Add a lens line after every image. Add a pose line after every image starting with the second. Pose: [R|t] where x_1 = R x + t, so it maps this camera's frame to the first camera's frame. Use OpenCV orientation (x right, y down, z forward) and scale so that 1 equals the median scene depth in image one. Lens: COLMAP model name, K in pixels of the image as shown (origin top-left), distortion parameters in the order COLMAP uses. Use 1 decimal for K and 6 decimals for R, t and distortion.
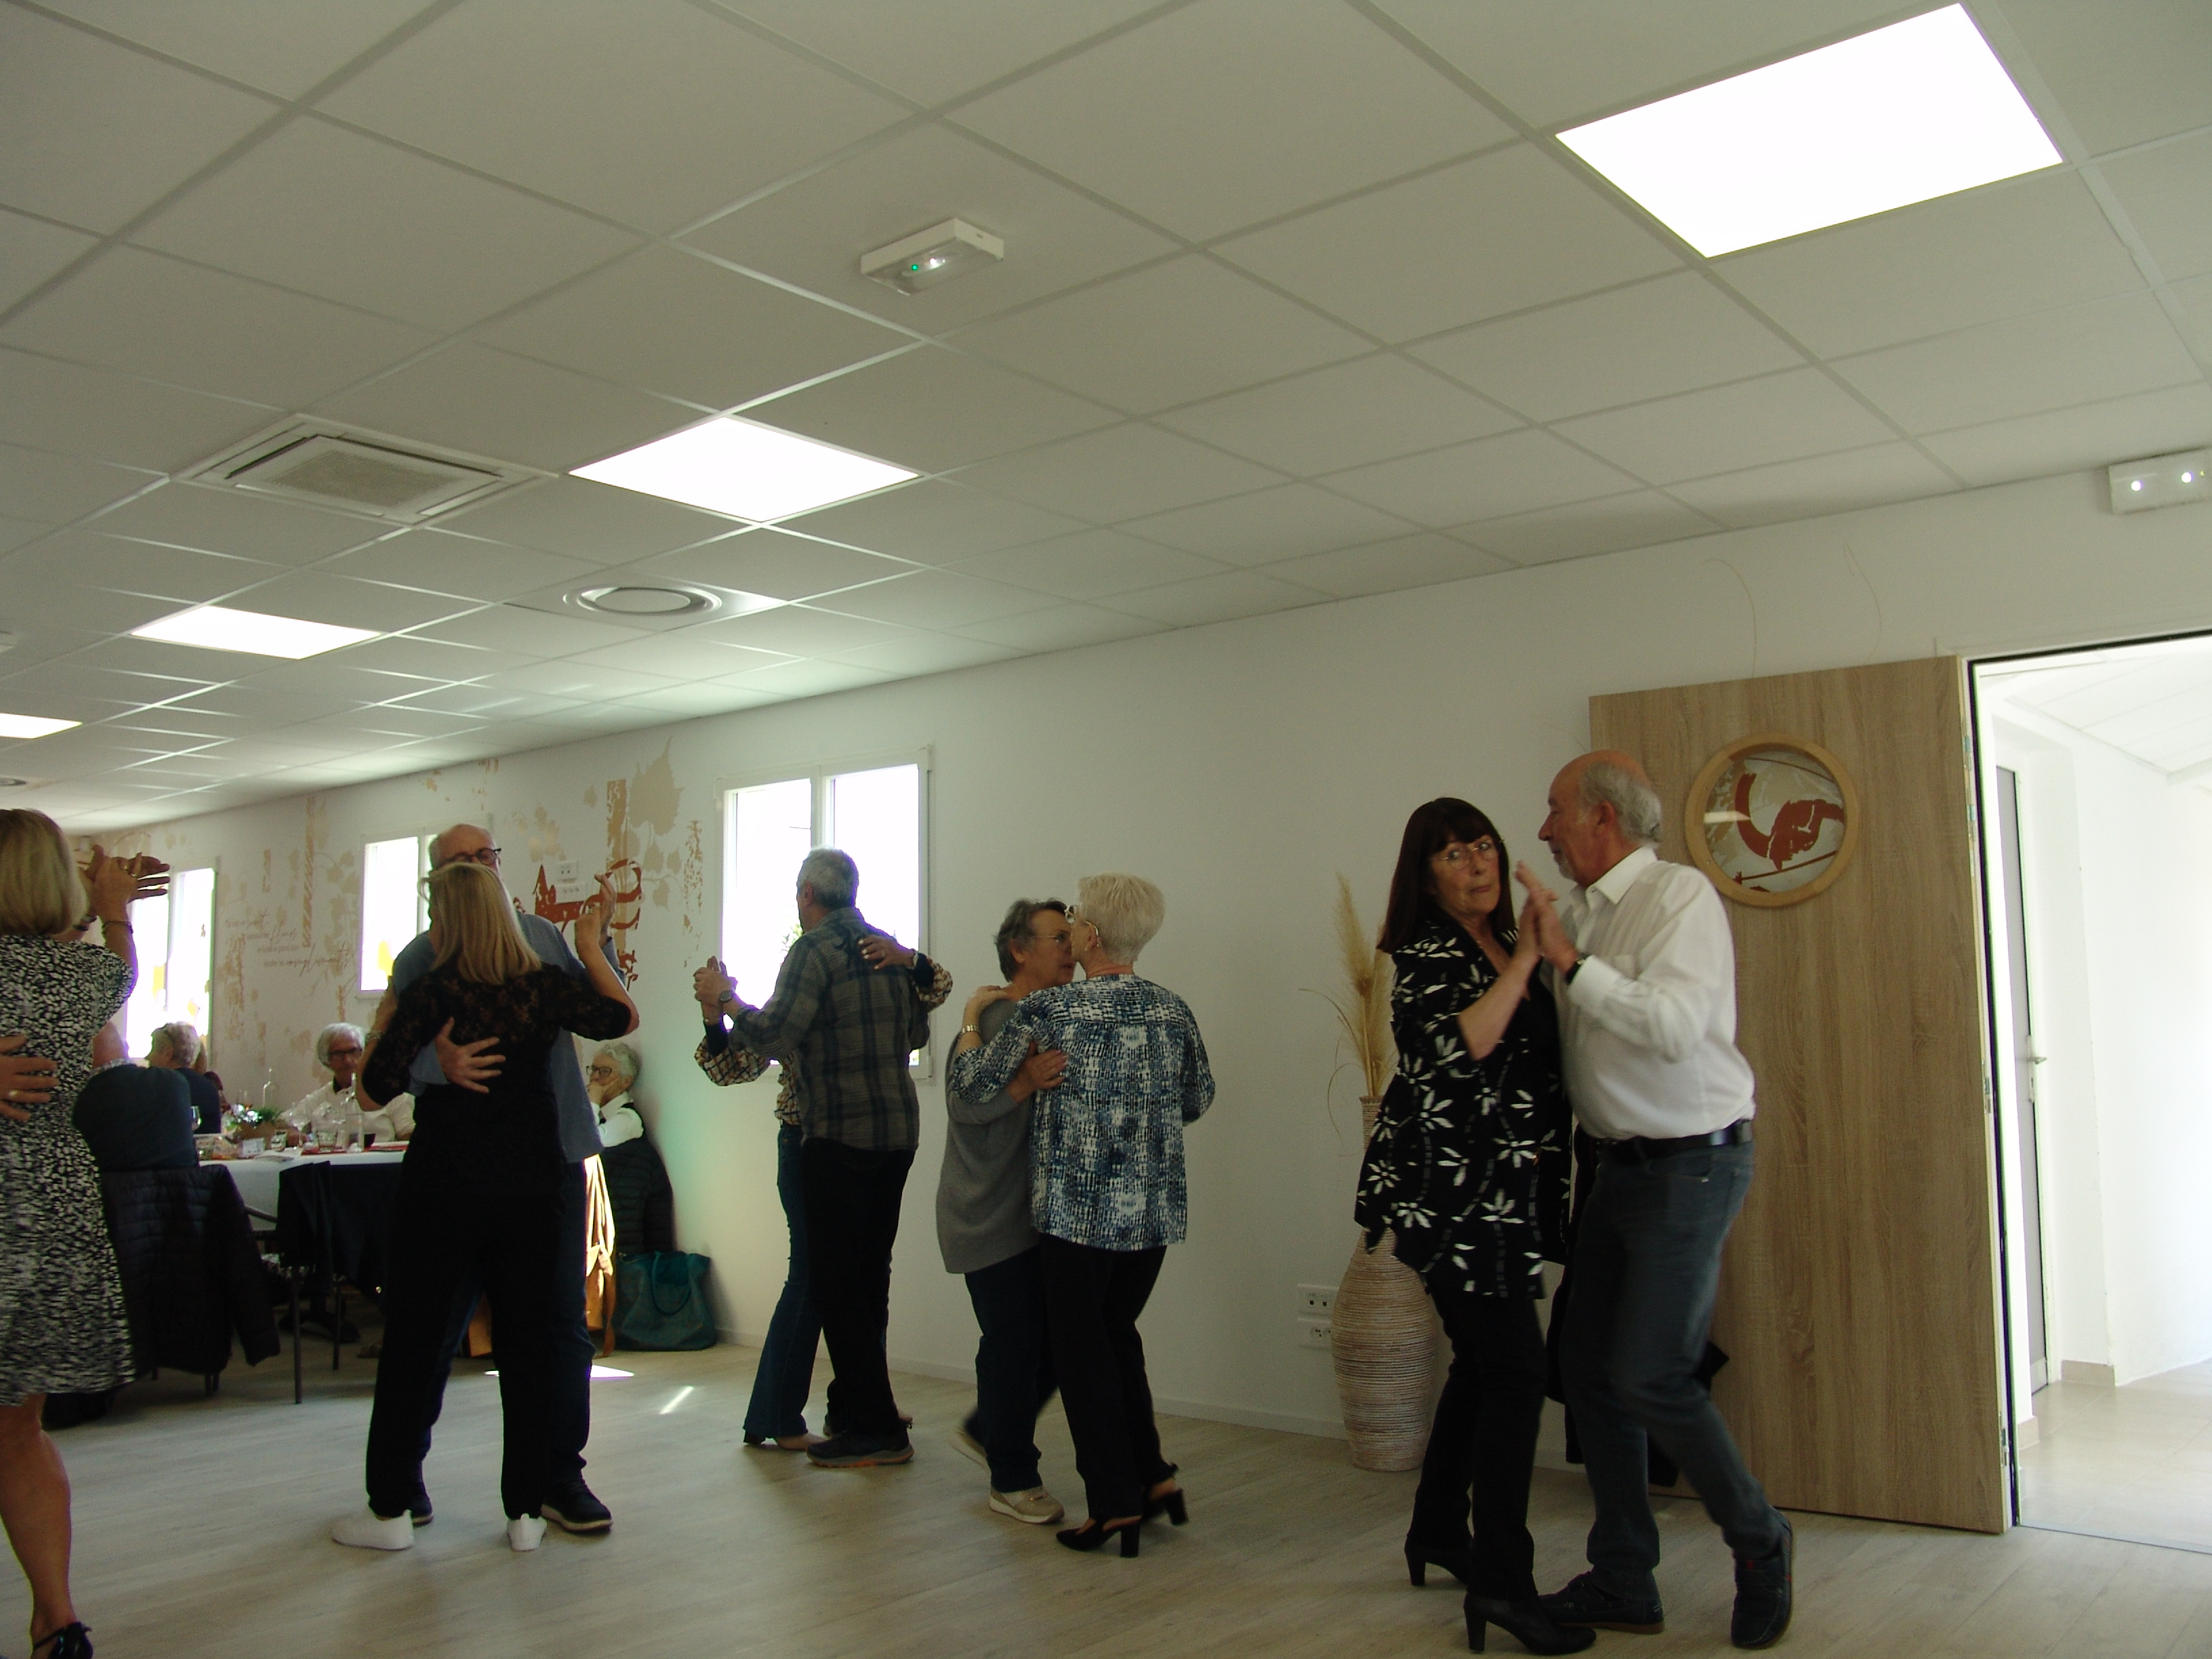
lens RADIAL K [[1856.6, 0, 1119.7], [0, 1856.6, 828.3], [0, 0, 1]] dist [-0.157229, 0.144957]
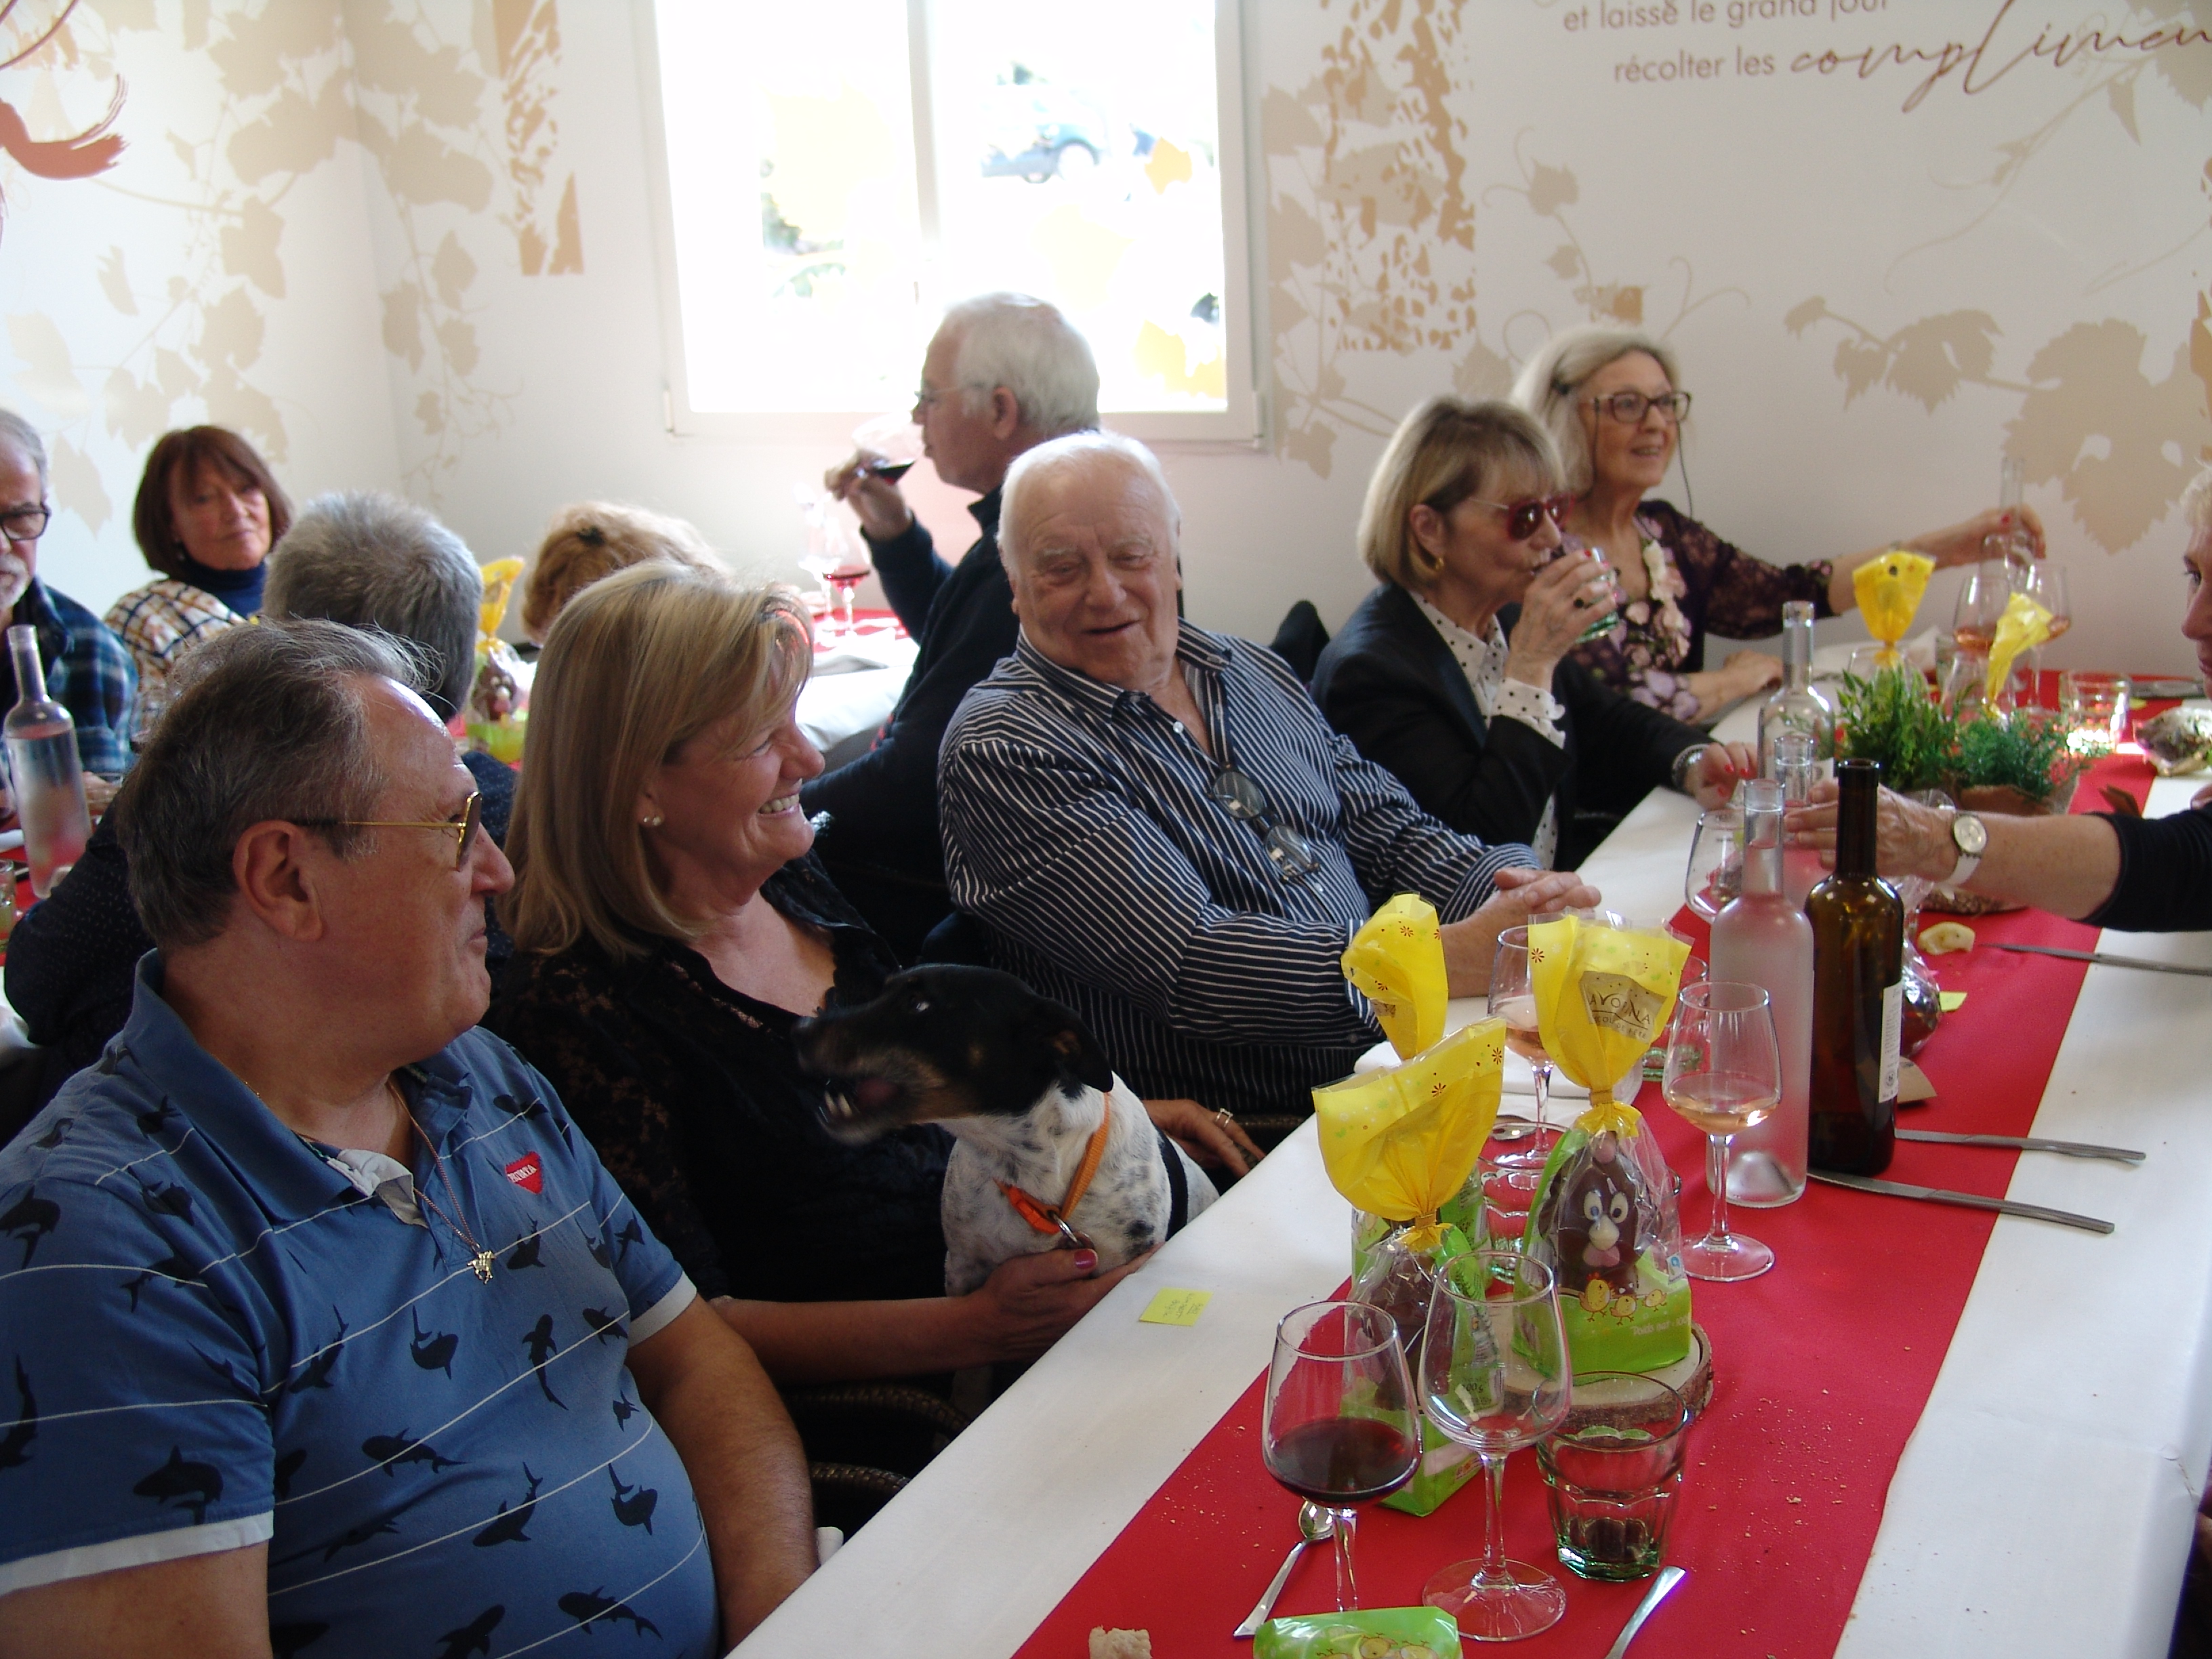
lens RADIAL K [[2449.4, 0, 1126.8], [0, 2449.4, 826.0], [0, 0, 1]] dist [-0.086095, 0.226711]
pose [[0.976288, -0.090308, 0.196740, -1.063969], [0.012555, 0.930919, 0.365011, 0.077686], [-0.216113, -0.353885, 0.909978, 1.074302]]
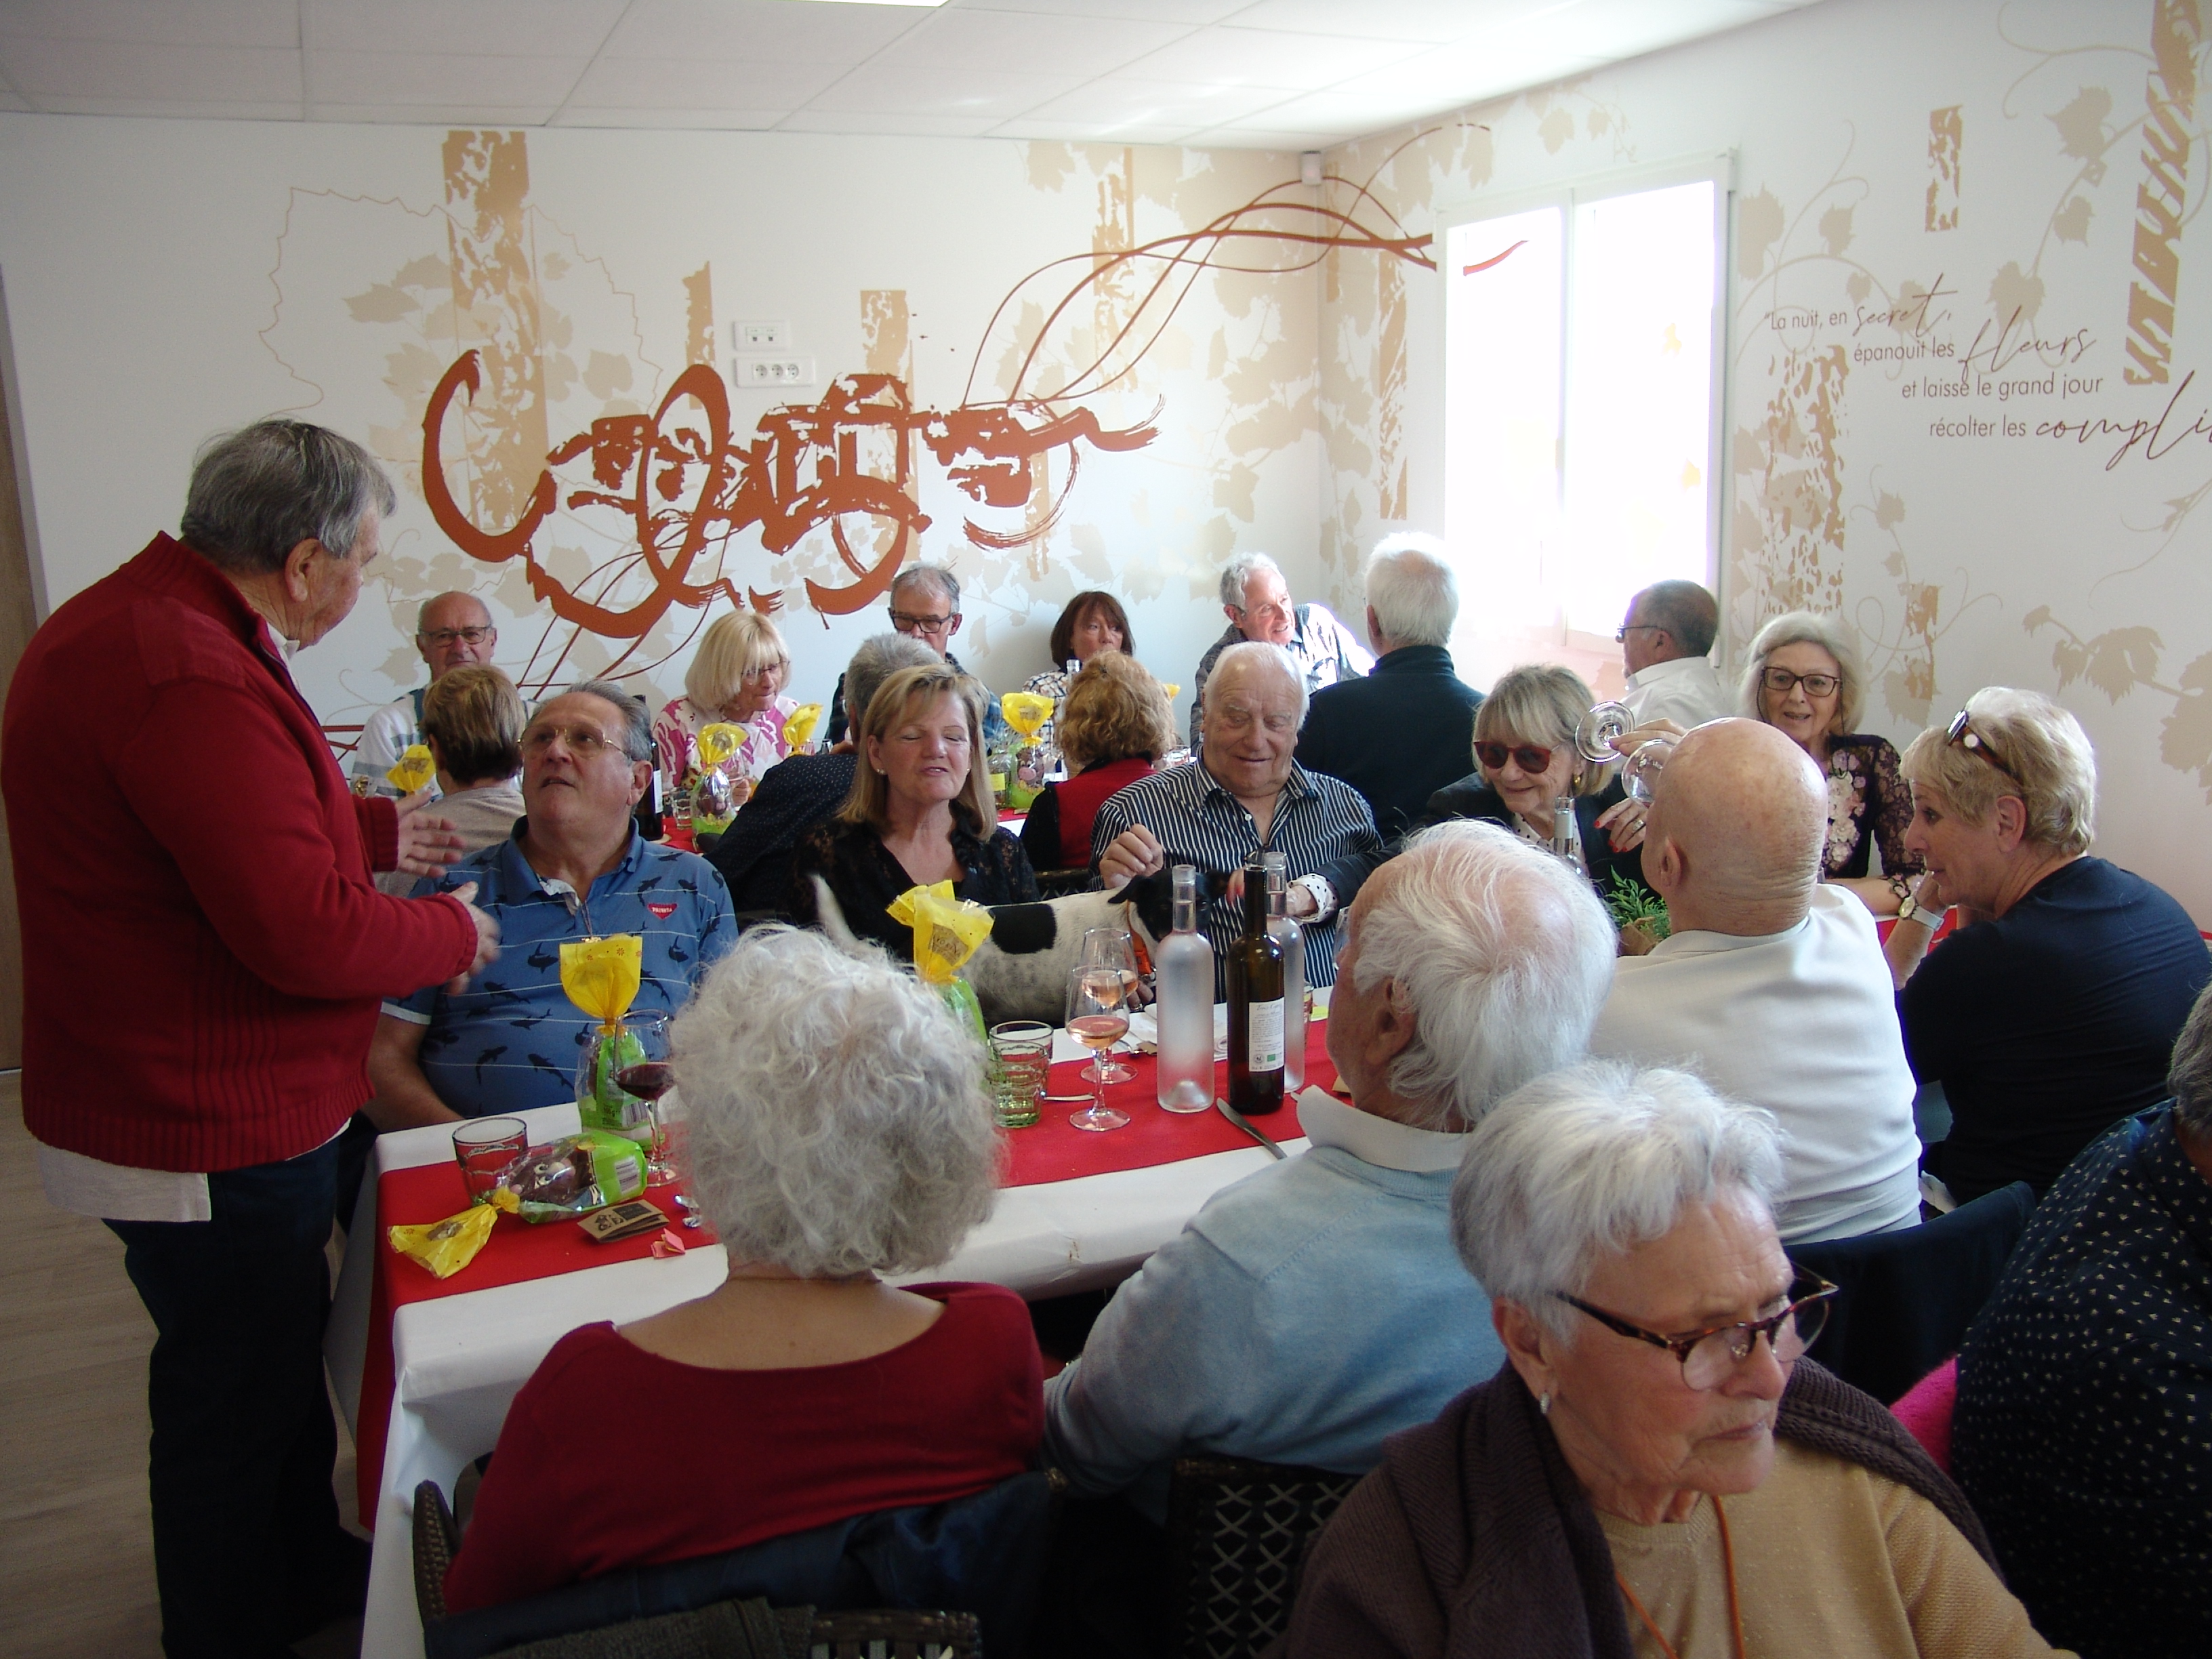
lens RADIAL K [[1849.8, 0, 1119.5], [0, 1849.8, 827.8], [0, 0, 1]] dist [-0.158790, 0.144790]
pose [[0.889925, 0.086981, -0.447736, -0.759812], [0.059881, 0.950870, 0.303745, 0.052431], [0.452159, -0.297121, 0.840994, 0.990252]]
